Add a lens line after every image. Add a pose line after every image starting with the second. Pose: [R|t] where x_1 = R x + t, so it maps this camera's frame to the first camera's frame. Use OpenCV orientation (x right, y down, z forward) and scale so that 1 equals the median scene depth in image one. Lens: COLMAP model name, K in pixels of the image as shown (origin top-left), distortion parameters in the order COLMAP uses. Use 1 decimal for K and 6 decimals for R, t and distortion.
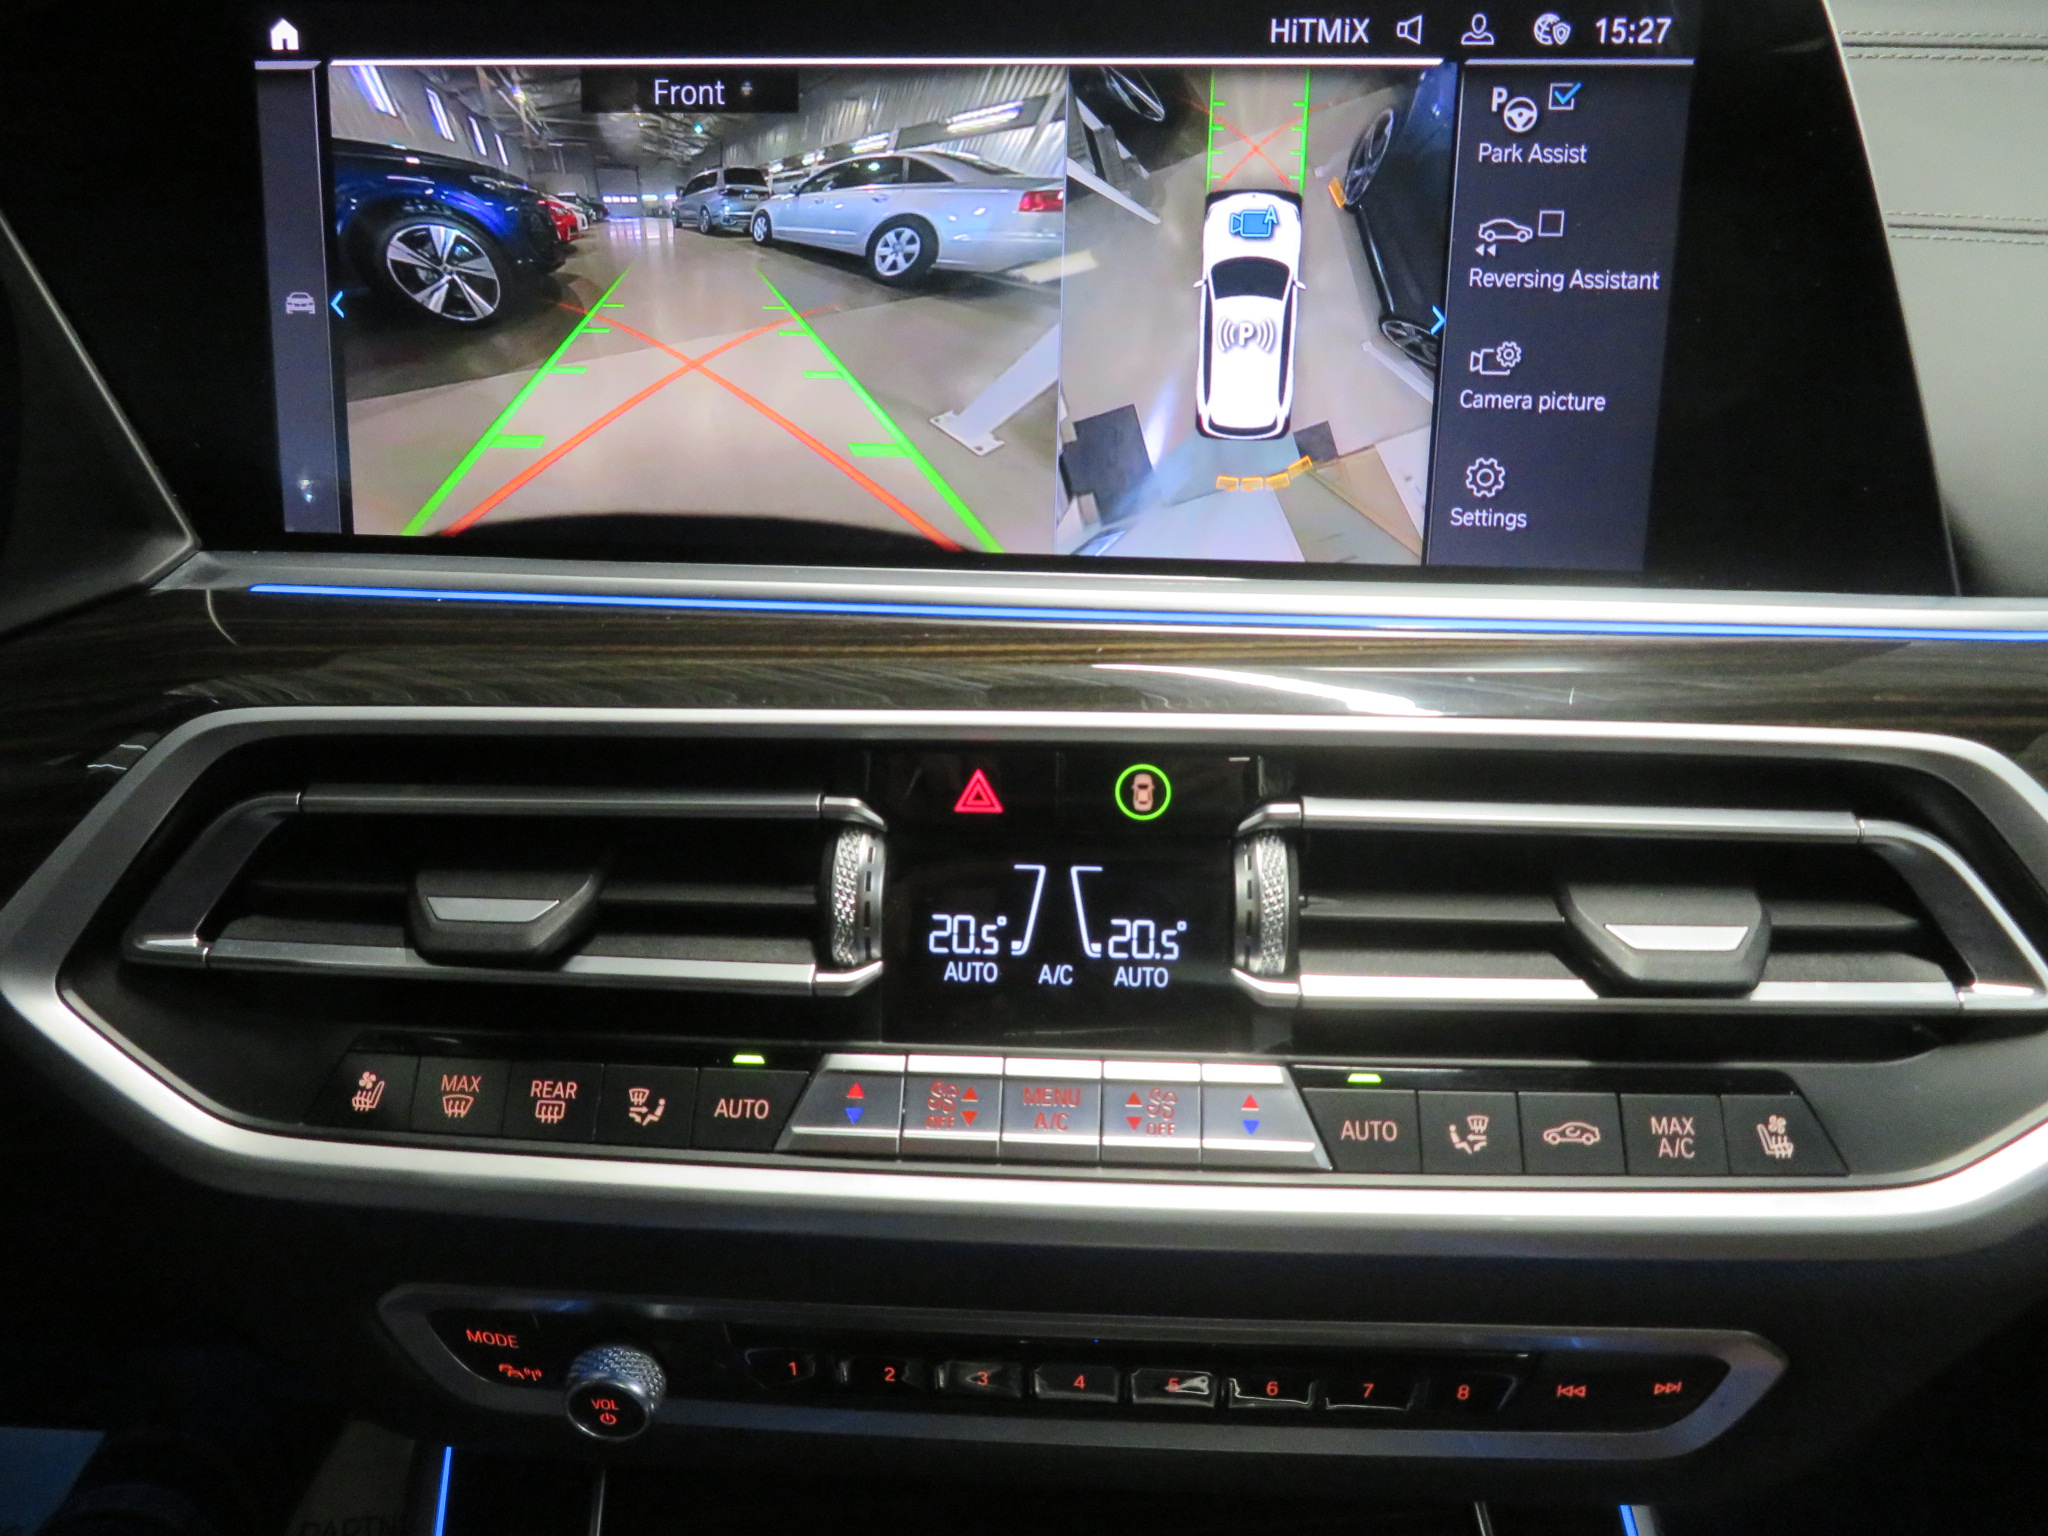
lens RADIAL K [[1508.9, 0, 1024.0], [0, 1508.9, 768.0], [0, 0, 1]] dist [0.008848, -0.007177]
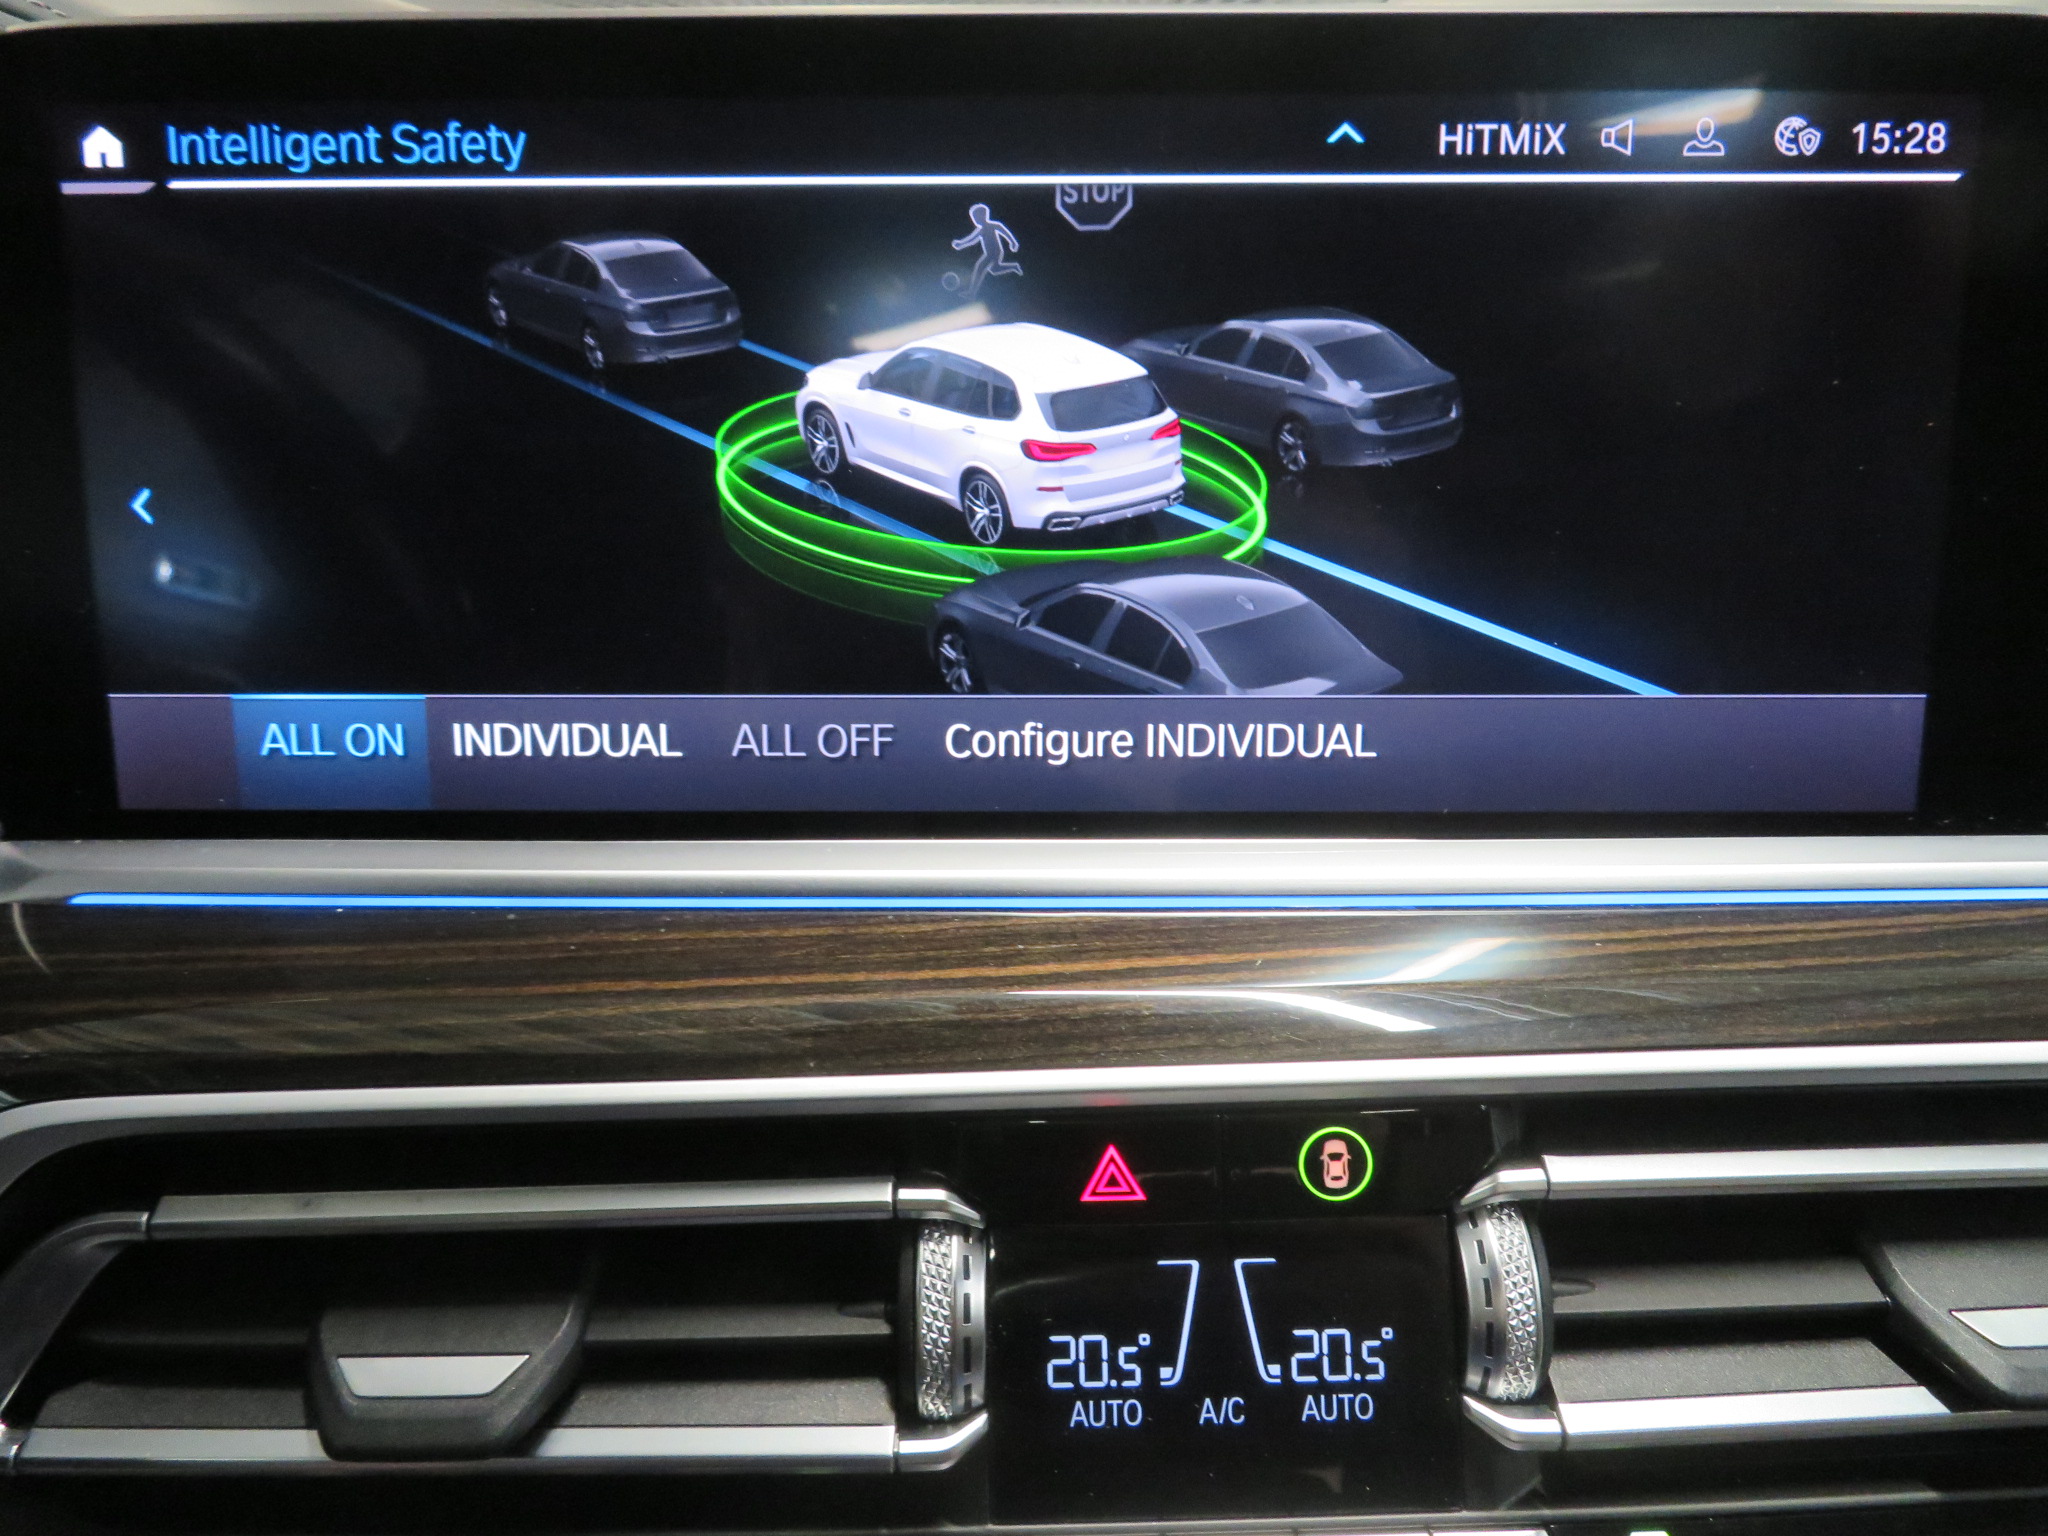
lens RADIAL K [[1471.9, 0, 1024.0], [0, 1471.9, 768.0], [0, 0, 1]] dist [-0.000079, 0.000995]
pose [[0.996412, -0.038636, 0.075307, -0.116874], [0.040431, 0.998930, -0.022460, -0.163701], [-0.074359, 0.025424, 0.996907, 0.284193]]
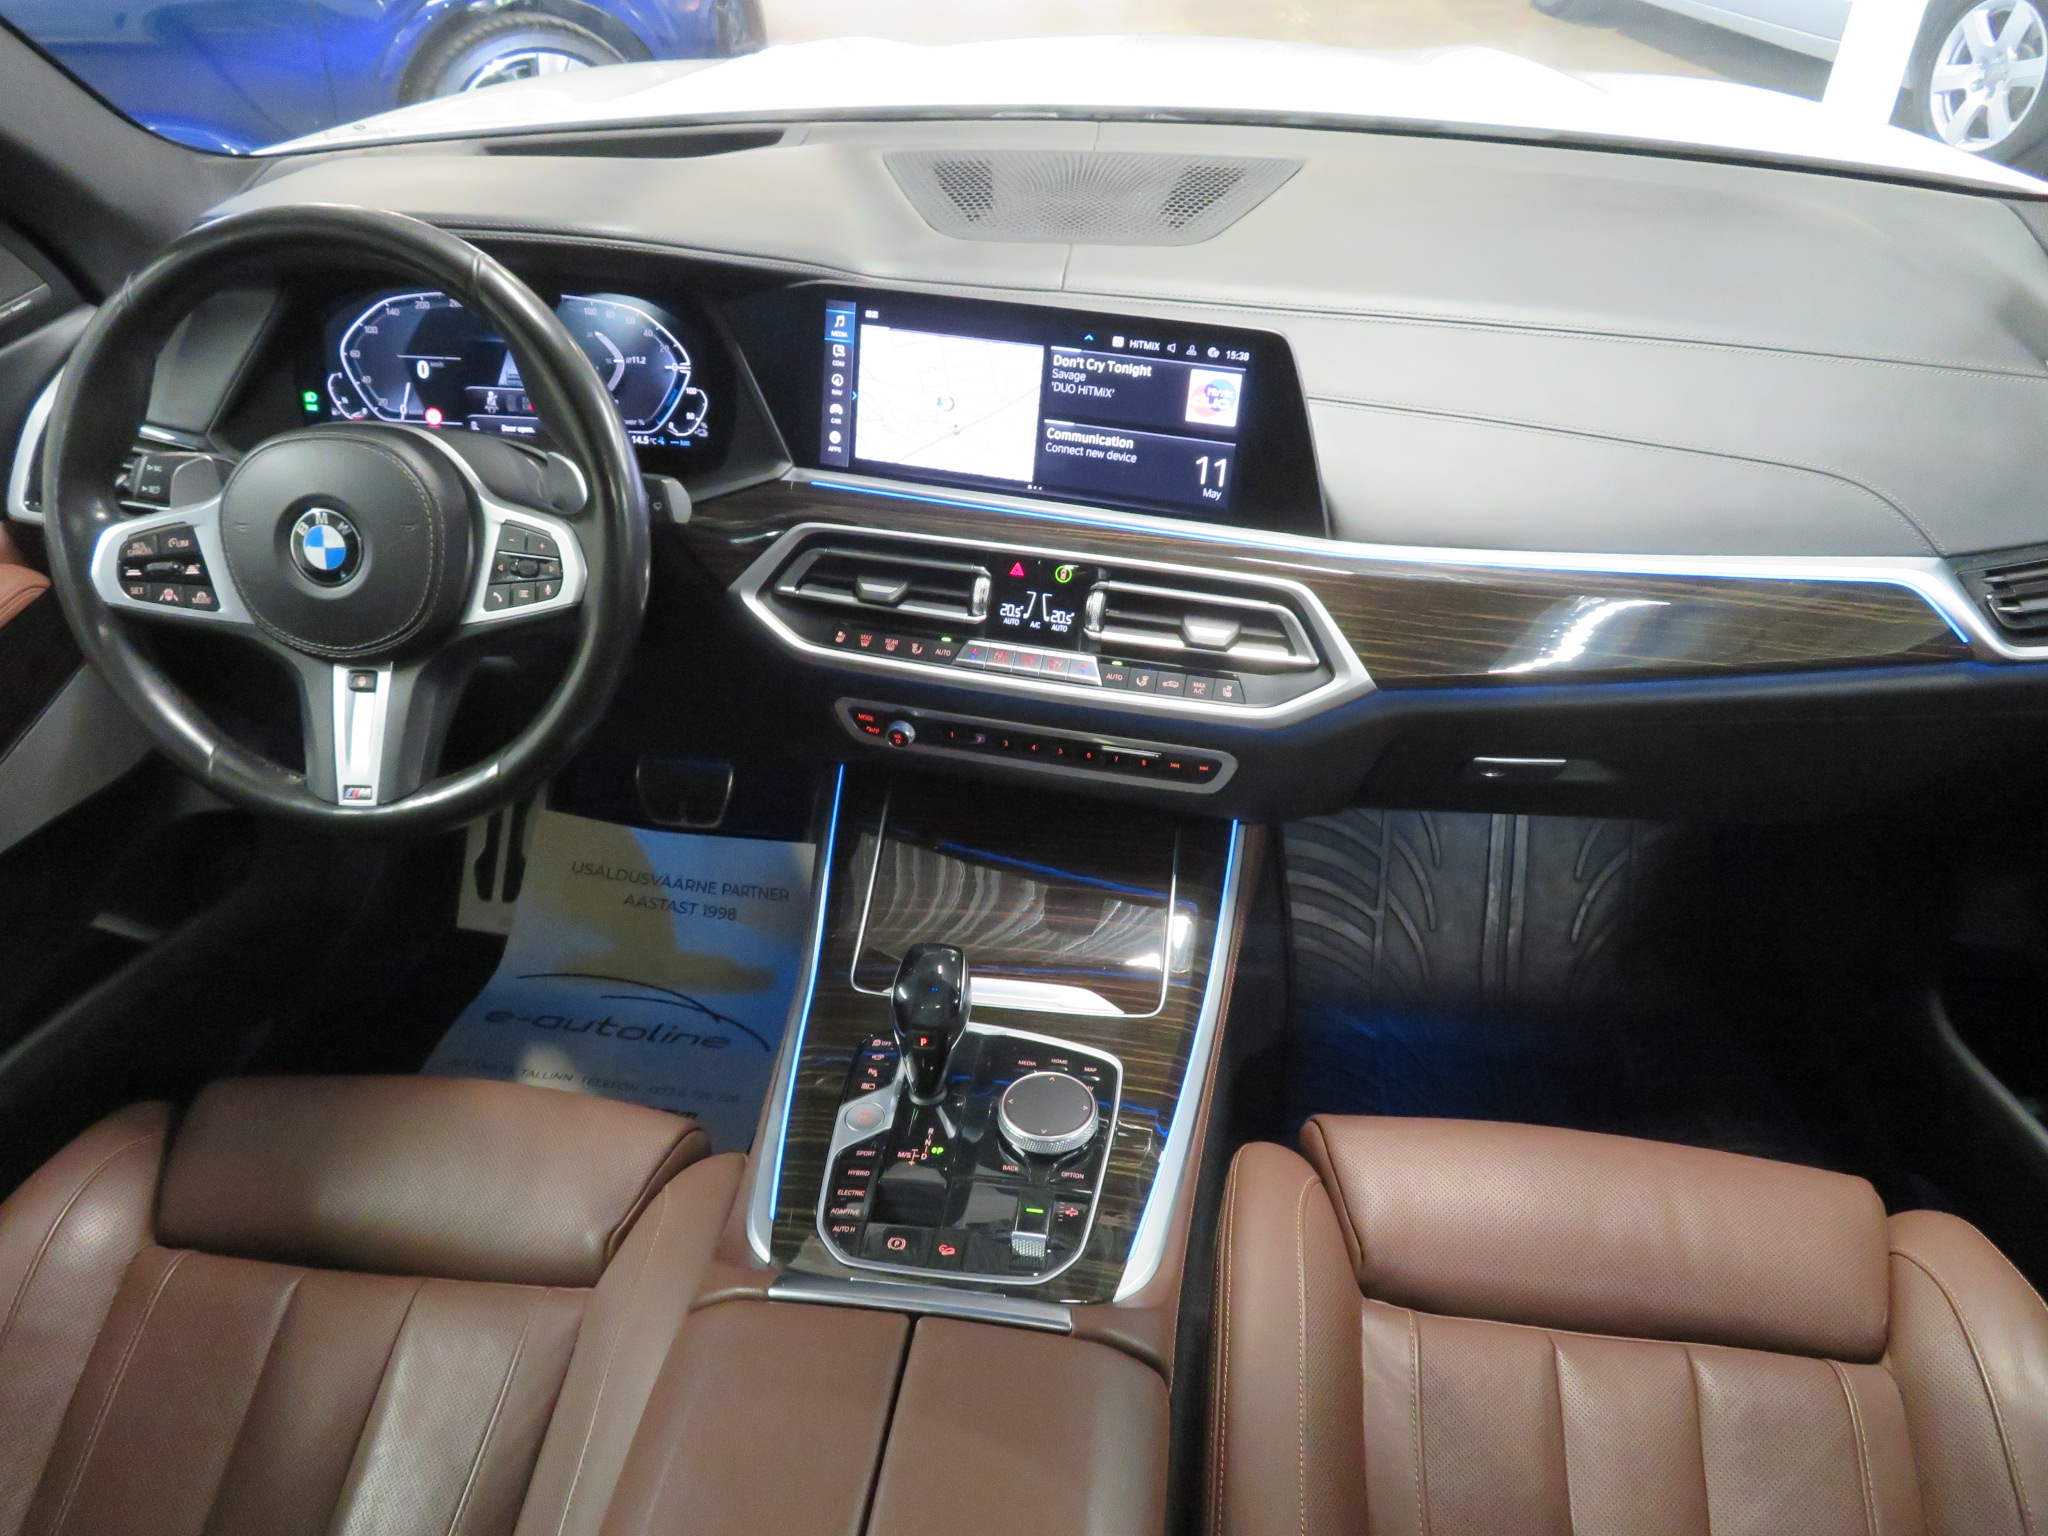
lens RADIAL K [[1471.9, 0, 1024.0], [0, 1471.9, 768.0], [0, 0, 1]] dist [-0.000079, 0.000995]
pose [[0.979420, 0.124827, -0.158603, 0.567226], [-0.096620, 0.979895, 0.174559, -0.125862], [0.177204, -0.155643, 0.971789, -2.308232]]
